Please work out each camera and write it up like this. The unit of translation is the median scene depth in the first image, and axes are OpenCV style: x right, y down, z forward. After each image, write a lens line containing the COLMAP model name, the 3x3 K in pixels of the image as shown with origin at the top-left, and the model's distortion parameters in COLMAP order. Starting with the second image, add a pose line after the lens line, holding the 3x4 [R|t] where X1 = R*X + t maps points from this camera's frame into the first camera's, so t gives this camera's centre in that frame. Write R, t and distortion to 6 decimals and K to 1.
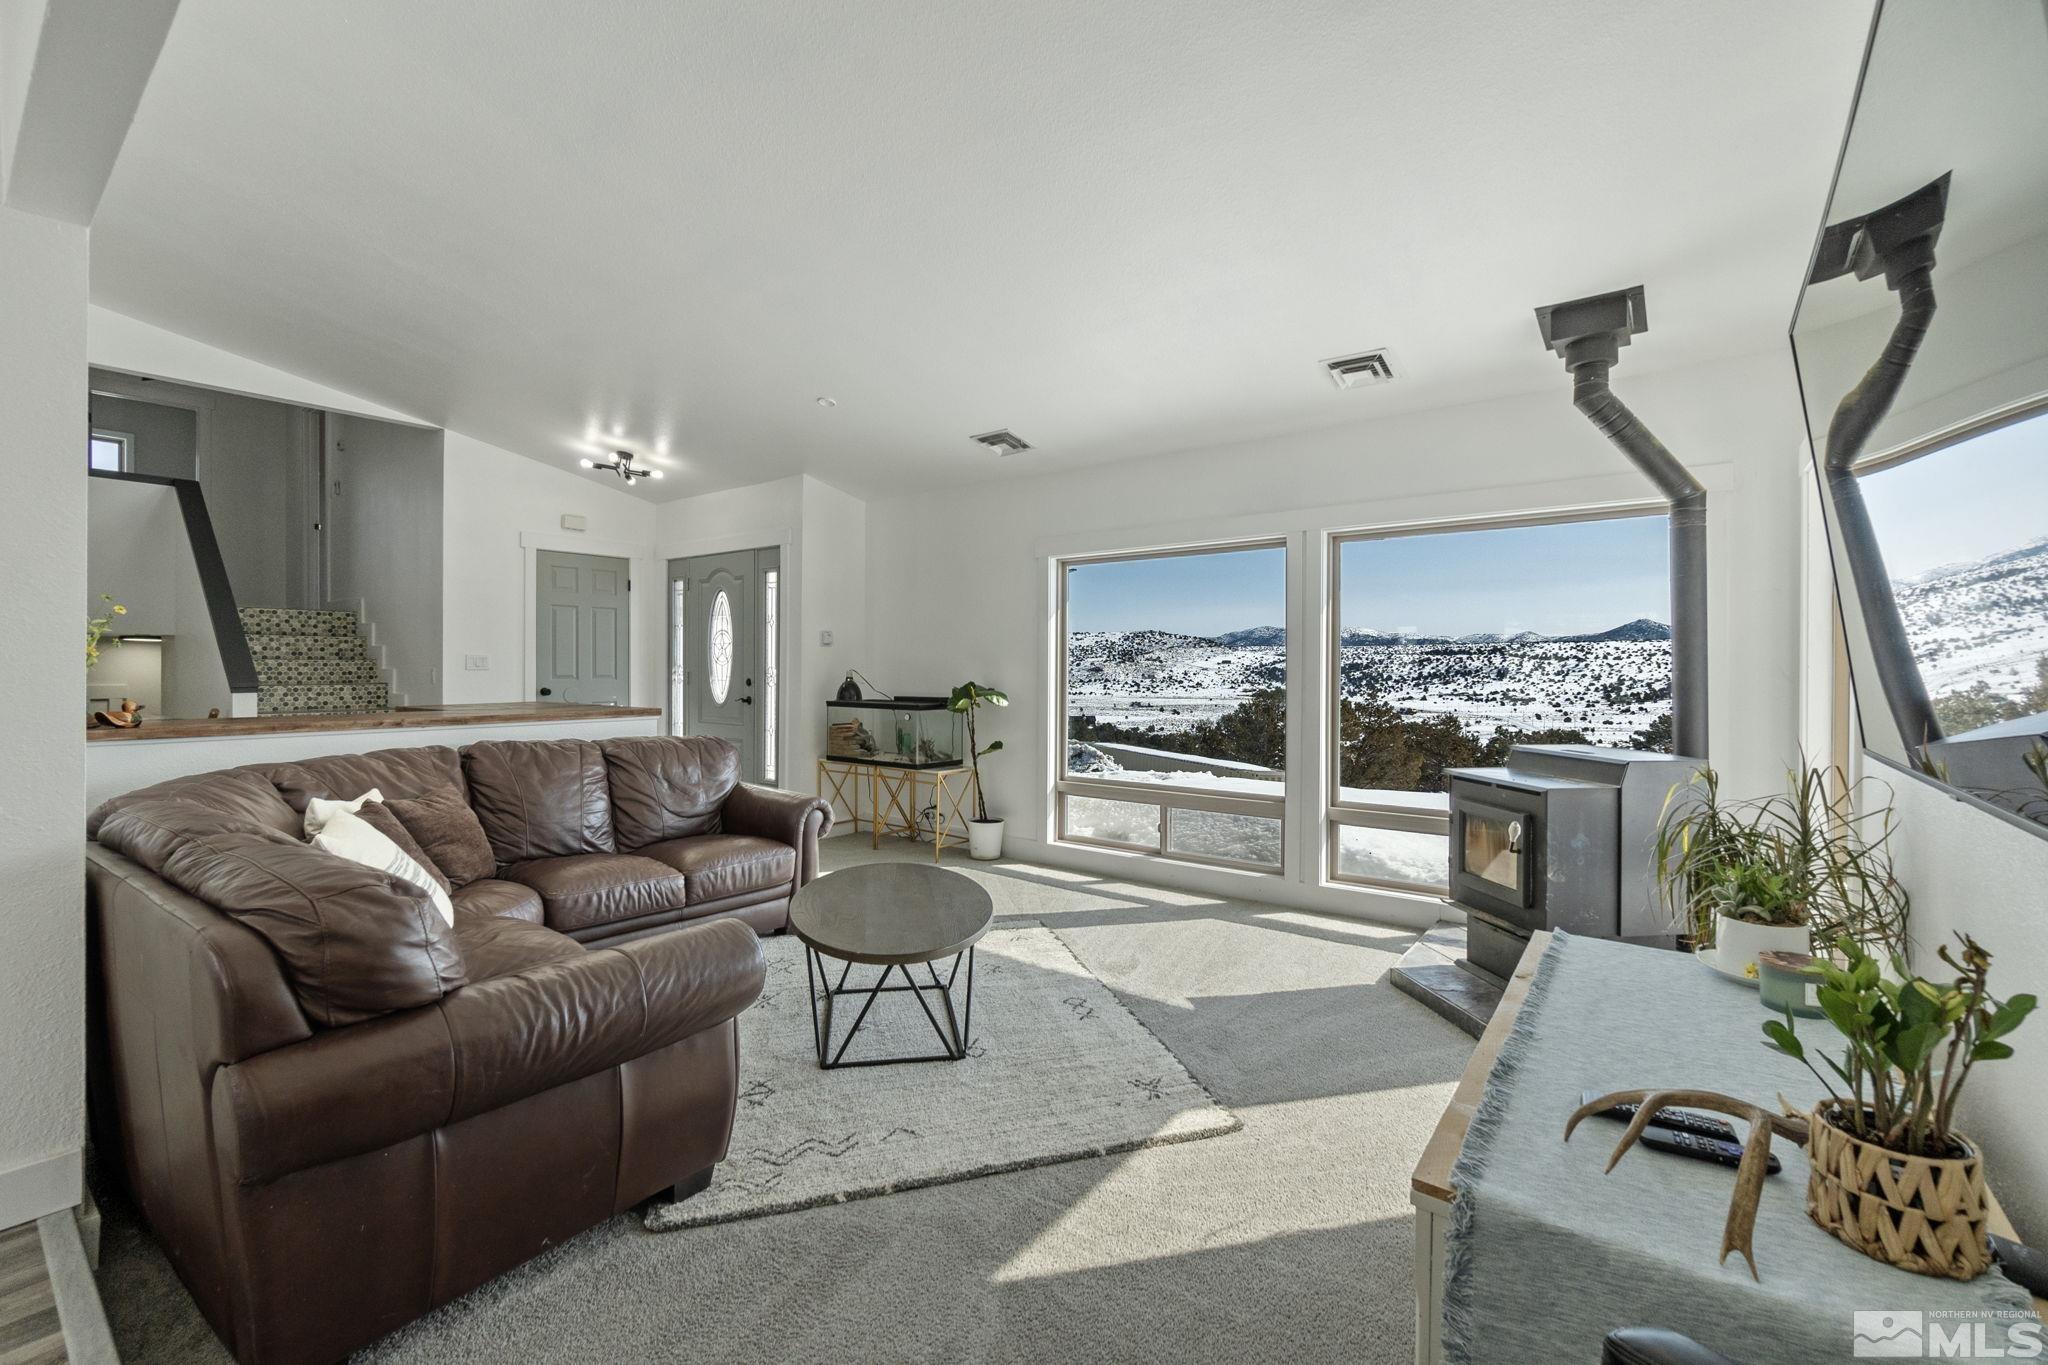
lens RADIAL K [[875.1, 0, 1020.1], [0, 875.1, 668.2], [0, 0, 1]] dist [-0.008474, 0.005114]
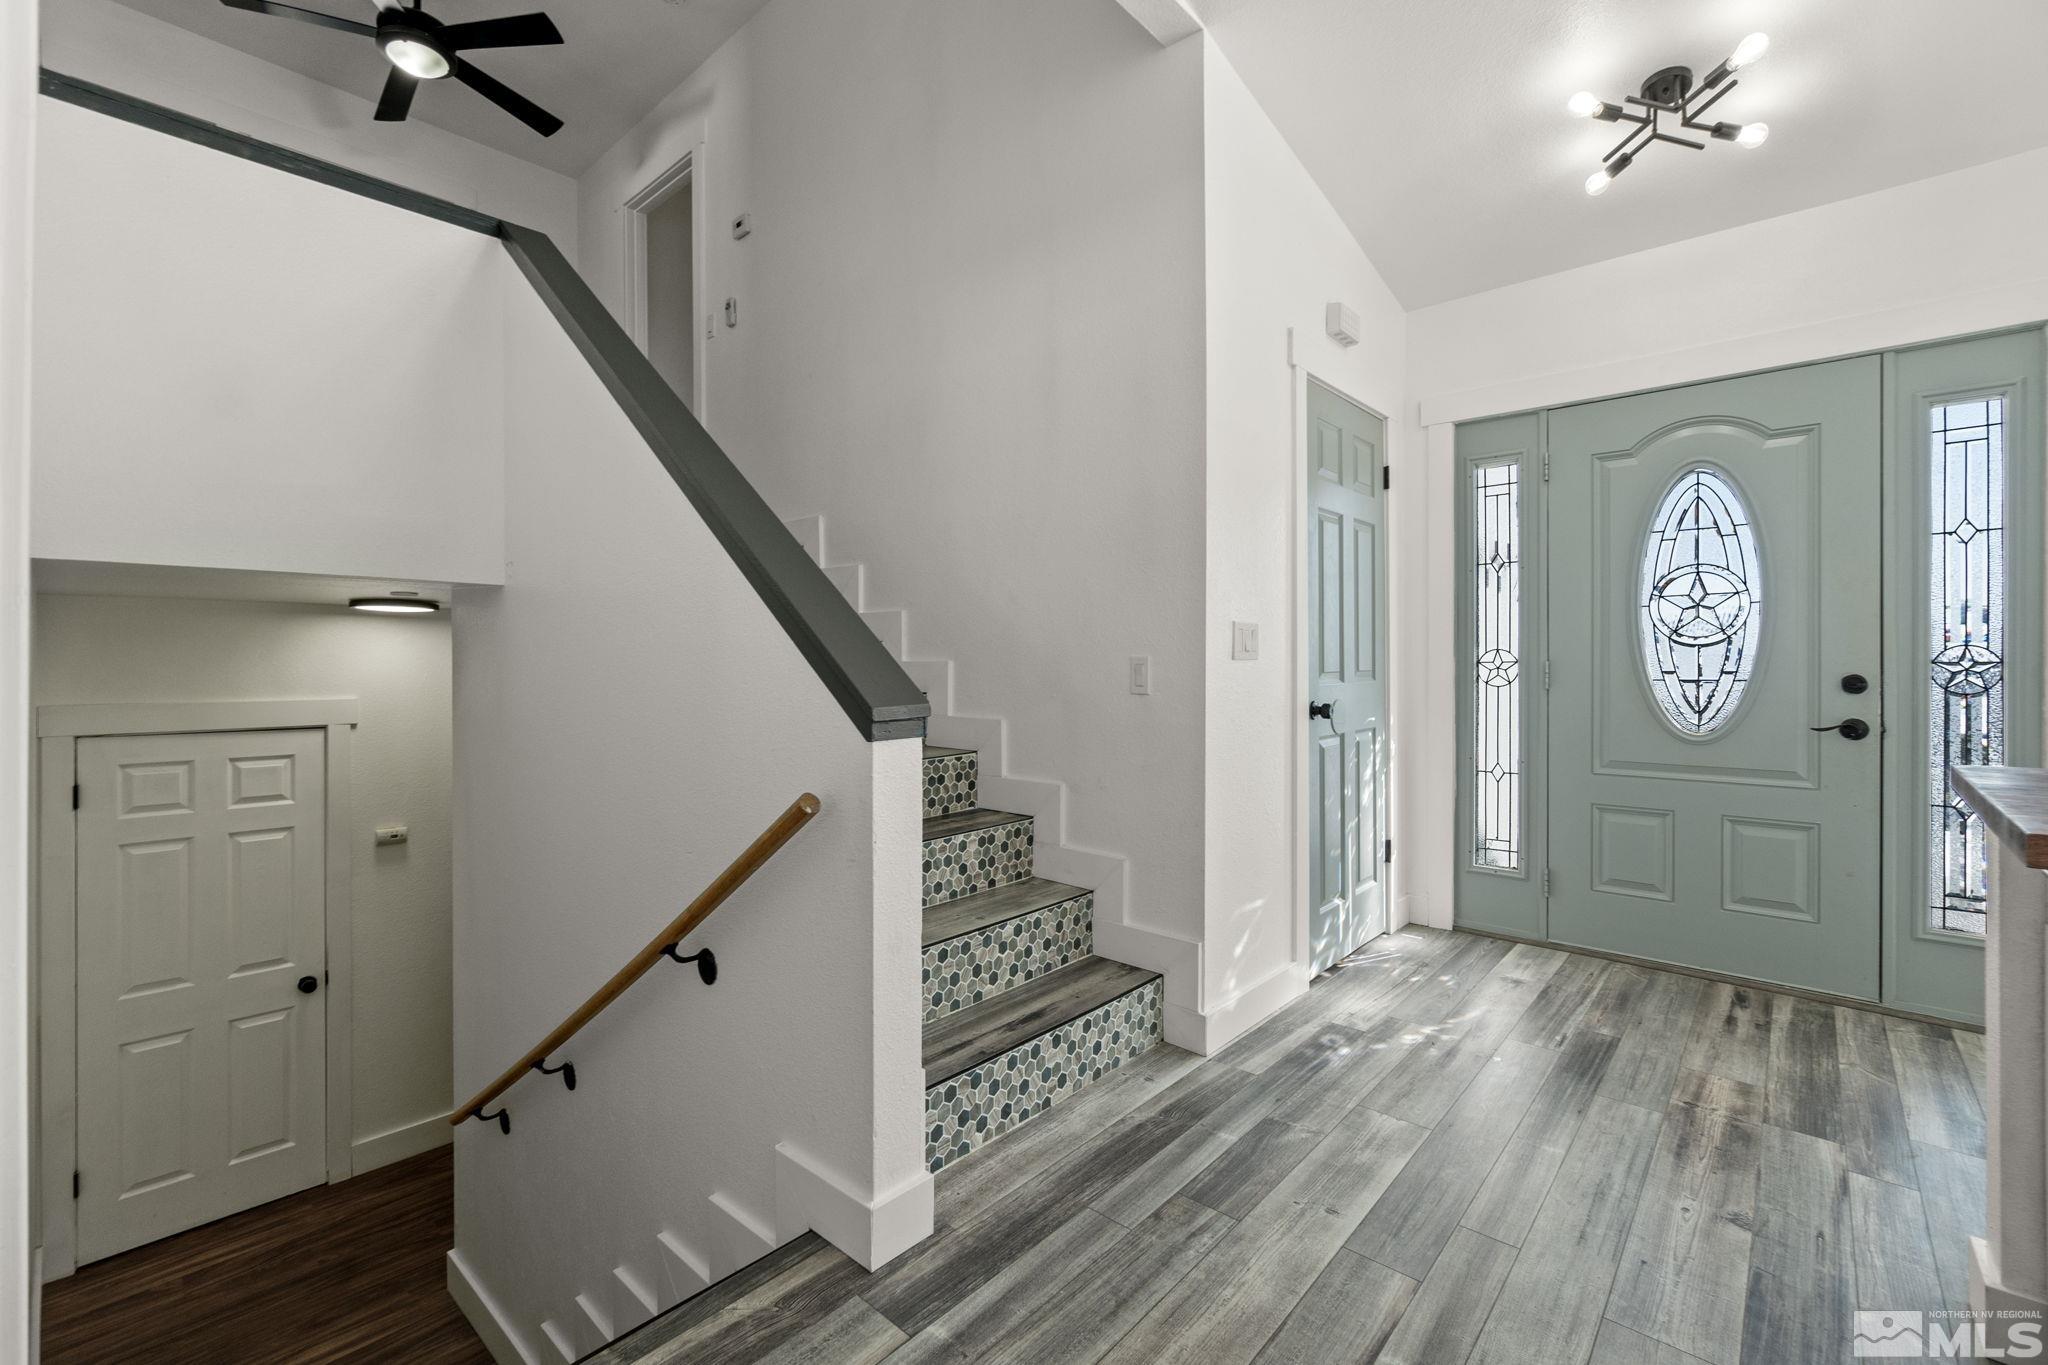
lens RADIAL K [[875.1, 0, 1020.1], [0, 875.1, 668.2], [0, 0, 1]] dist [-0.008474, 0.005114]
pose [[0.997627, -0.008343, -0.068340, -0.668640], [0.008898, 0.999930, 0.007833, 0.001905], [0.068270, -0.008423, 0.997631, 0.570252]]
